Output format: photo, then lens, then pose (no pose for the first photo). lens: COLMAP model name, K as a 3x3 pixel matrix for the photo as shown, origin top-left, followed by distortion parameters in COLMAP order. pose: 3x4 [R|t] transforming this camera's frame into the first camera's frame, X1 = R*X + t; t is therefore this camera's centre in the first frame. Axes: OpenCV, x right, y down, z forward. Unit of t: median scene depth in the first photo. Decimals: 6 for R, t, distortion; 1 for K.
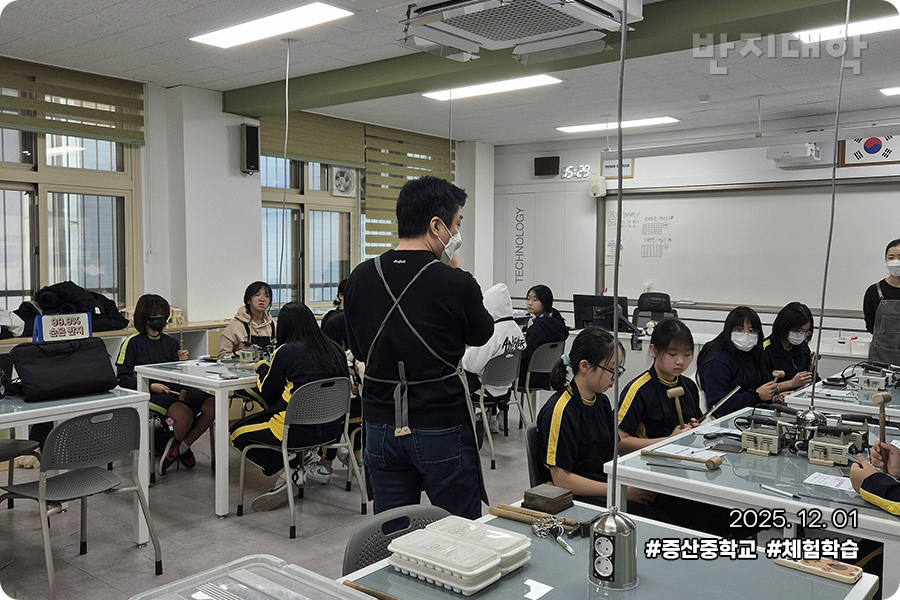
lens RADIAL K [[795.3, 0, 465.4], [0, 795.3, 301.3], [0, 0, 1]] dist [0.098823, -0.077250]
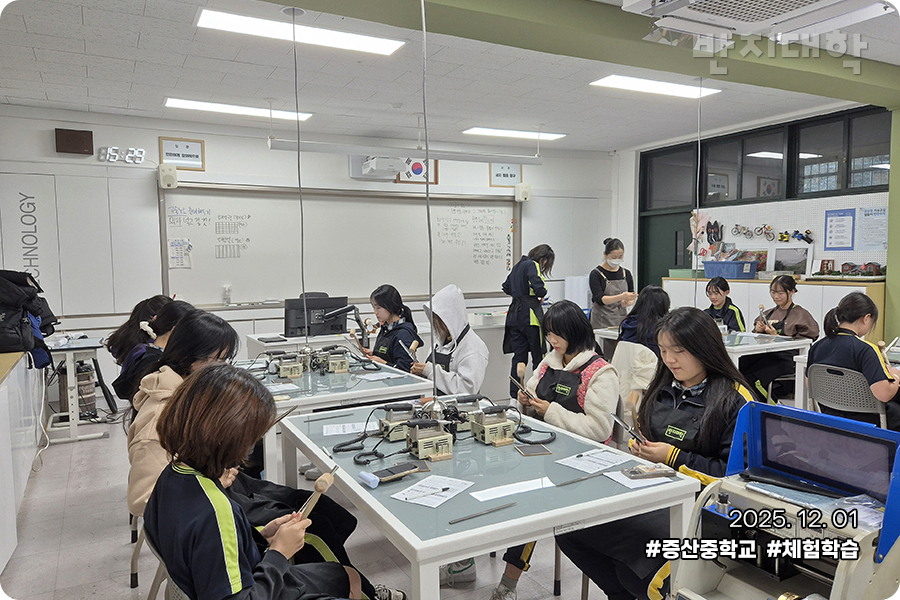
lens RADIAL K [[641.7, 0, 450.0], [0, 641.7, 300.0], [0, 0, 1]] dist [0.055497, -0.010105]
pose [[0.386516, -0.078617, 0.918926, -0.447883], [0.074913, 0.995744, 0.053679, -0.032553], [-0.919235, 0.048092, 0.390760, 0.558520]]
